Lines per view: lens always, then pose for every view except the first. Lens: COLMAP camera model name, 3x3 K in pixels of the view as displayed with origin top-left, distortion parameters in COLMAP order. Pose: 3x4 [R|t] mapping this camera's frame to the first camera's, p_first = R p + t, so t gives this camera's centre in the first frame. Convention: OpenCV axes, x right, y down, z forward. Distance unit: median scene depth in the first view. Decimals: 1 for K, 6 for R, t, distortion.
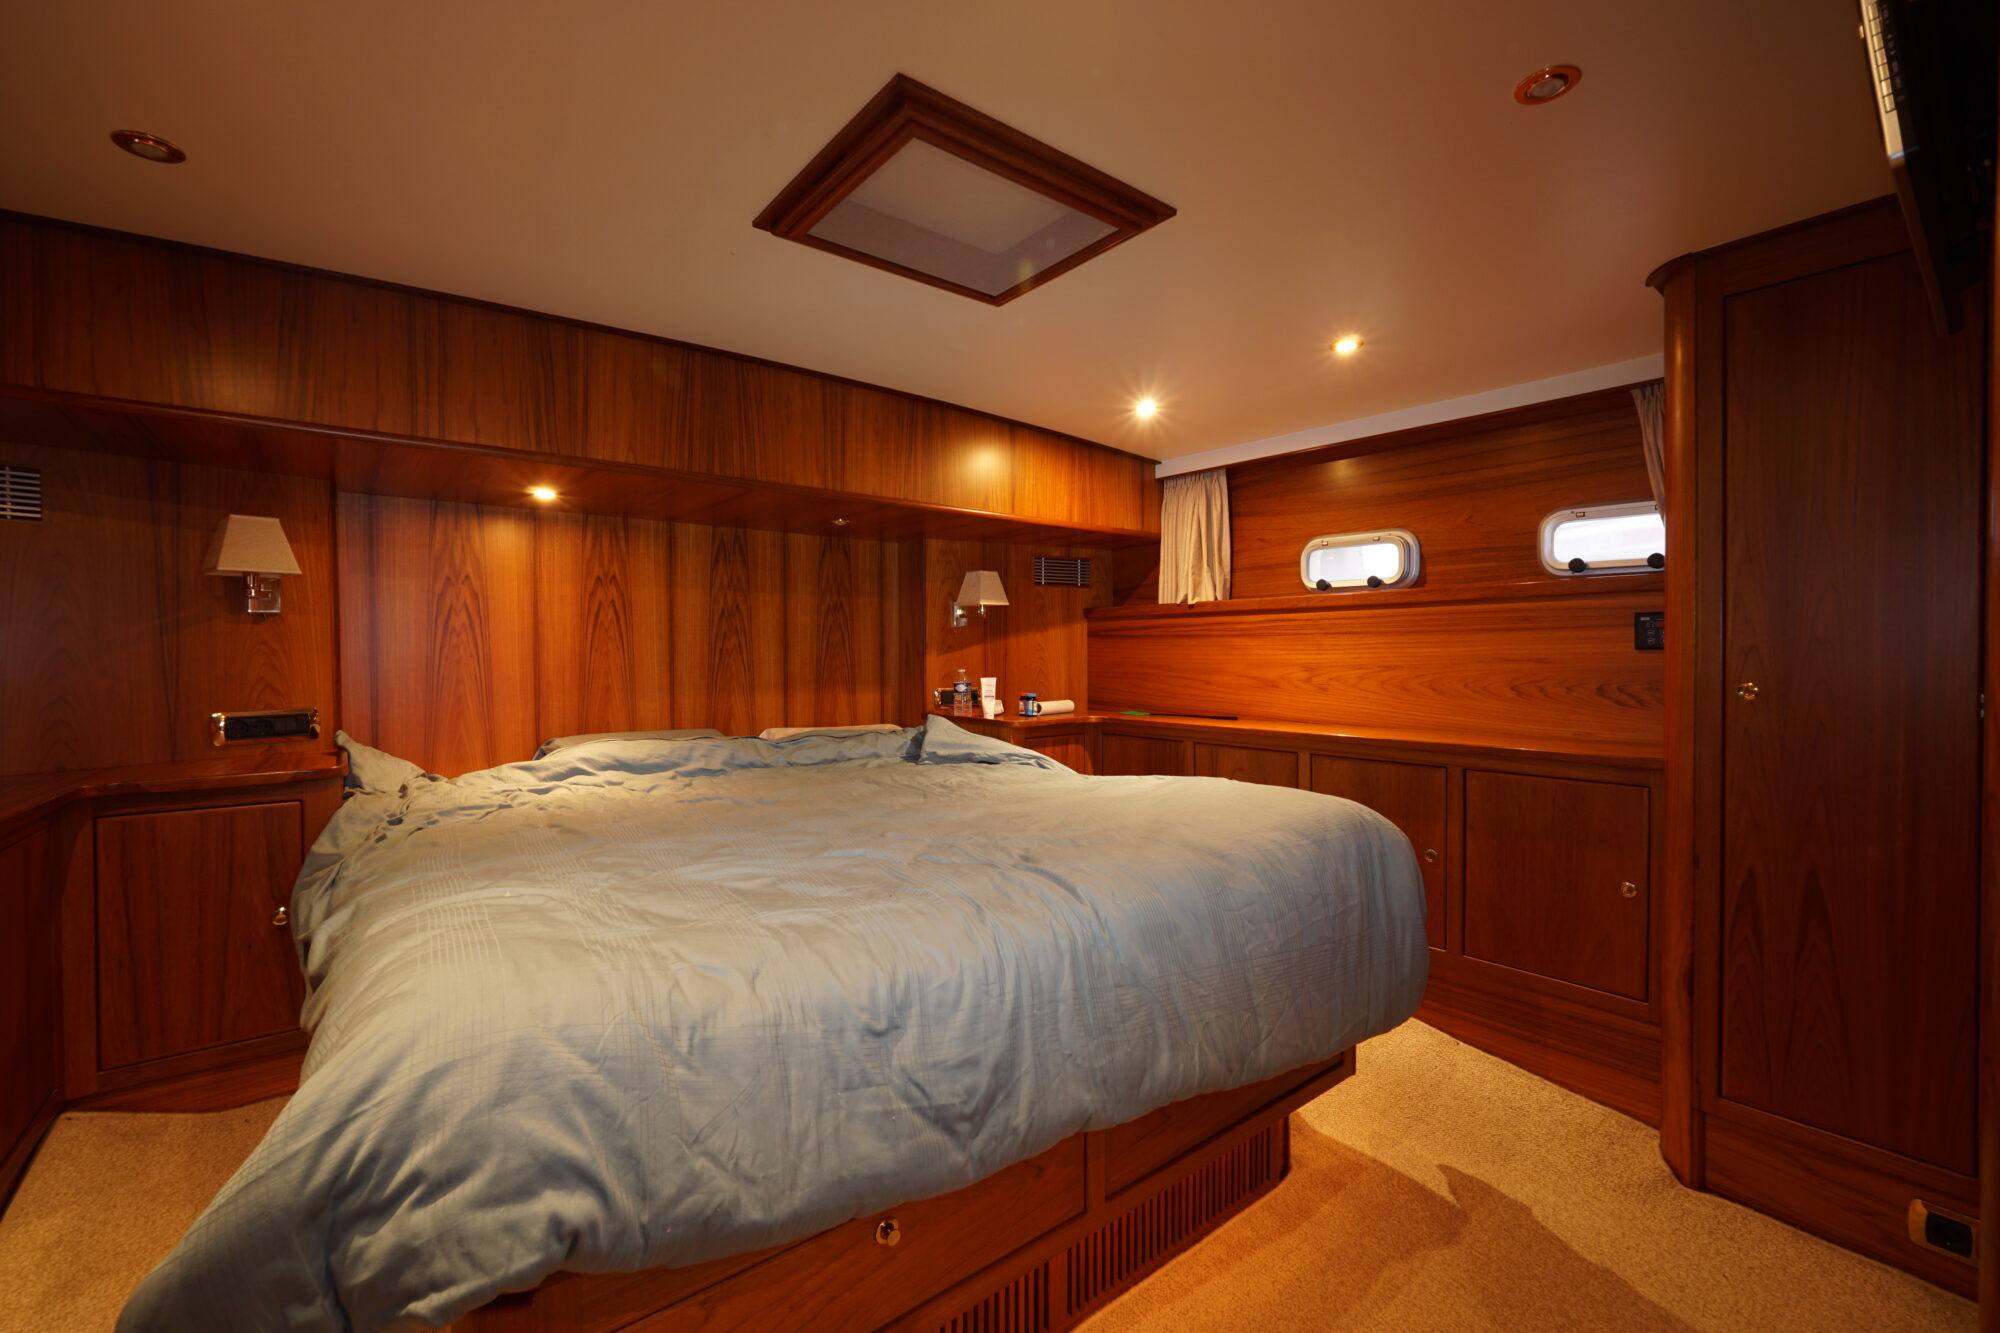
lens RADIAL K [[836.0, 0, 1000.0], [0, 836.0, 666.5], [0, 0, 1]] dist [-0.014138, 0.006713]
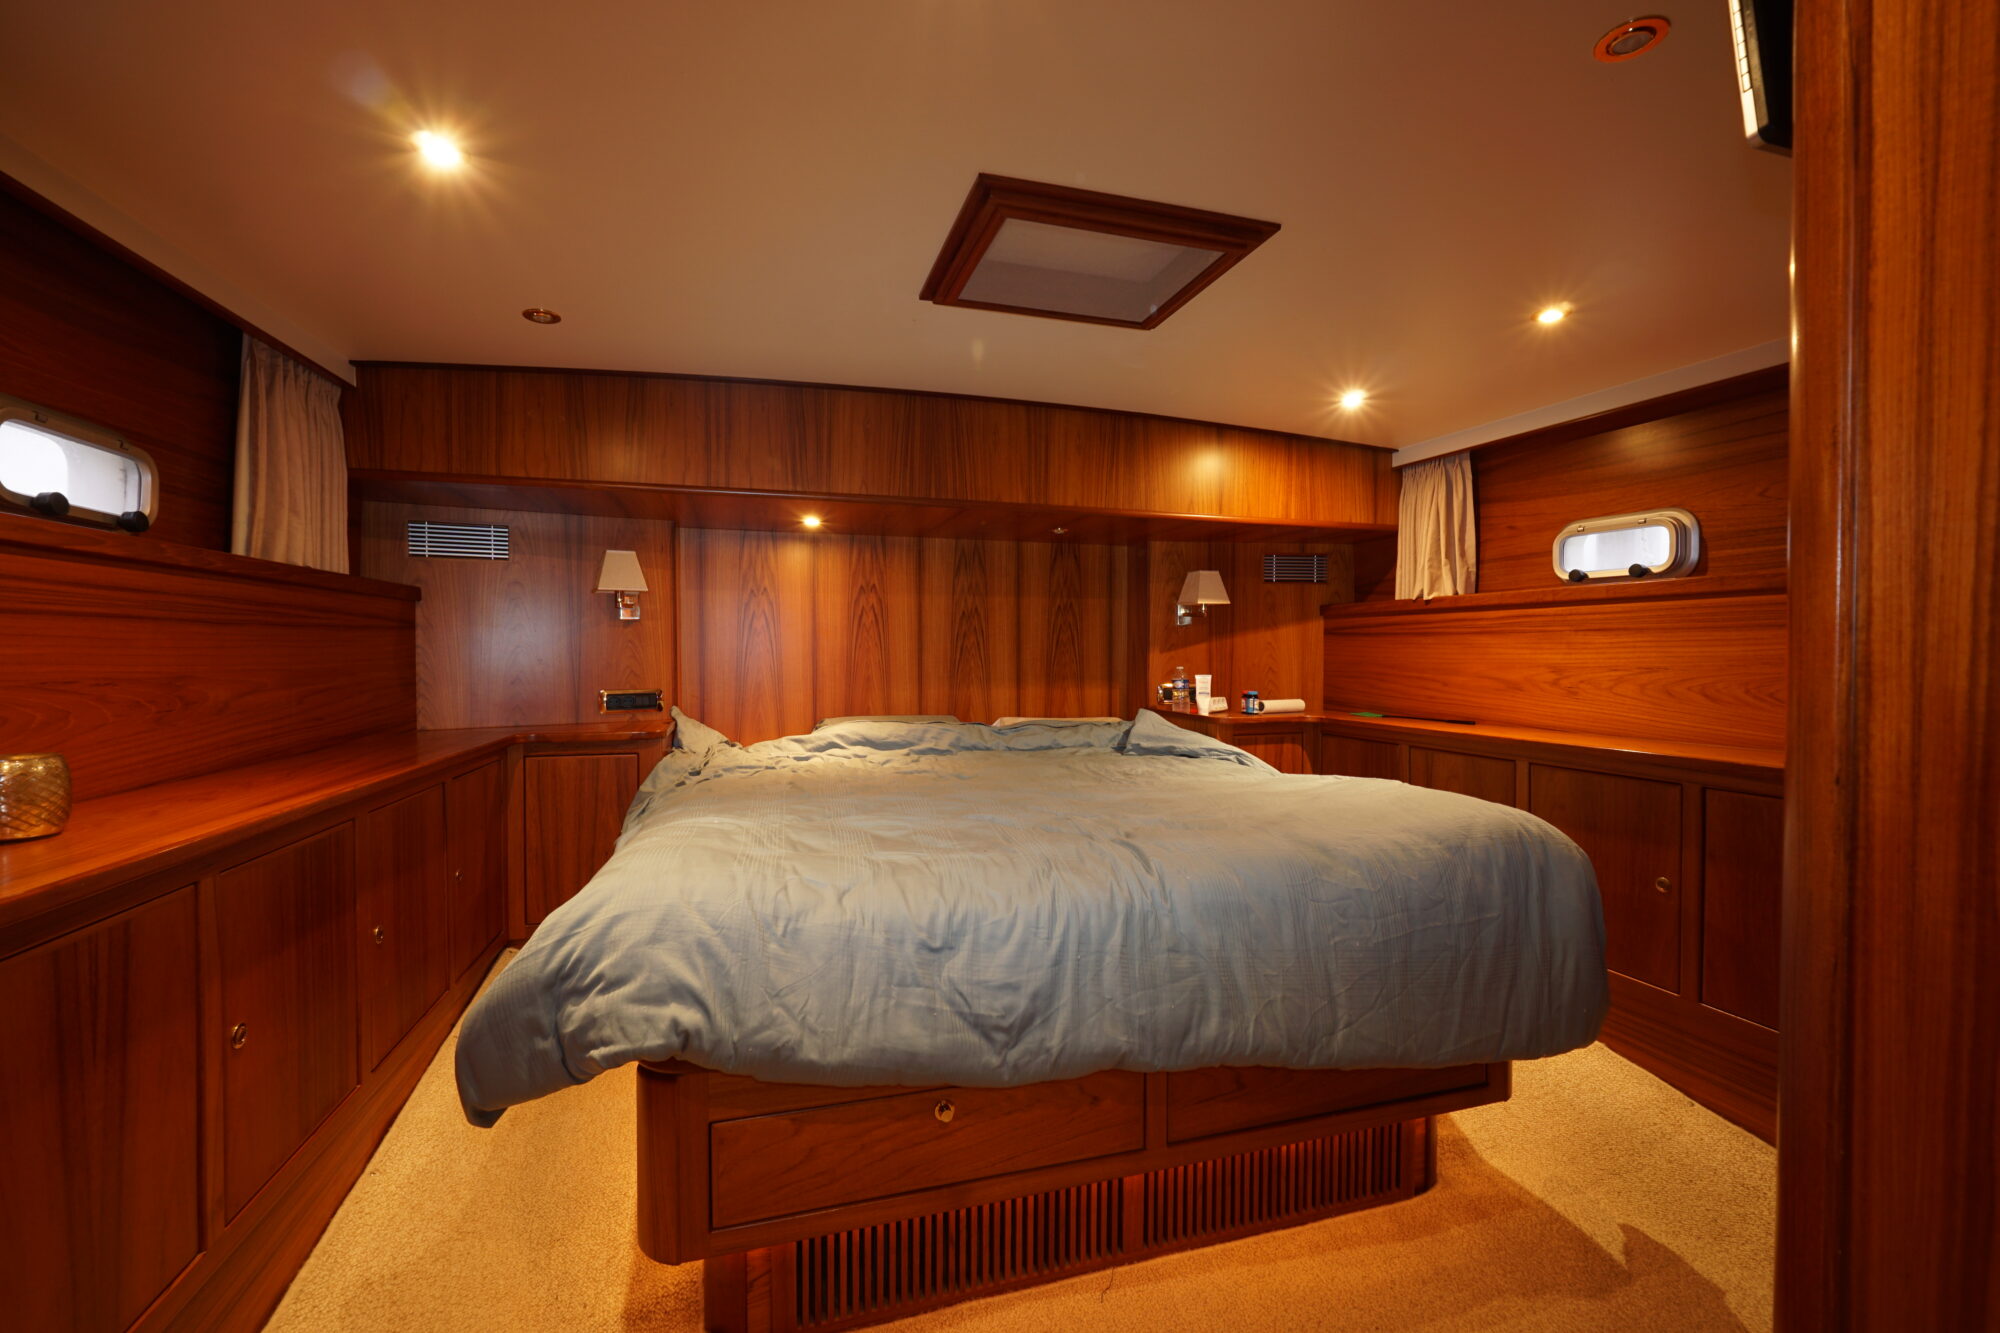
lens RADIAL K [[836.0, 0, 1000.0], [0, 836.0, 666.5], [0, 0, 1]] dist [-0.014138, 0.006713]
pose [[0.930254, 0.011100, -0.366748, 0.173857], [-0.010288, 0.999938, 0.004170, 0.001787], [0.366771, -0.000106, 0.930311, -0.060415]]
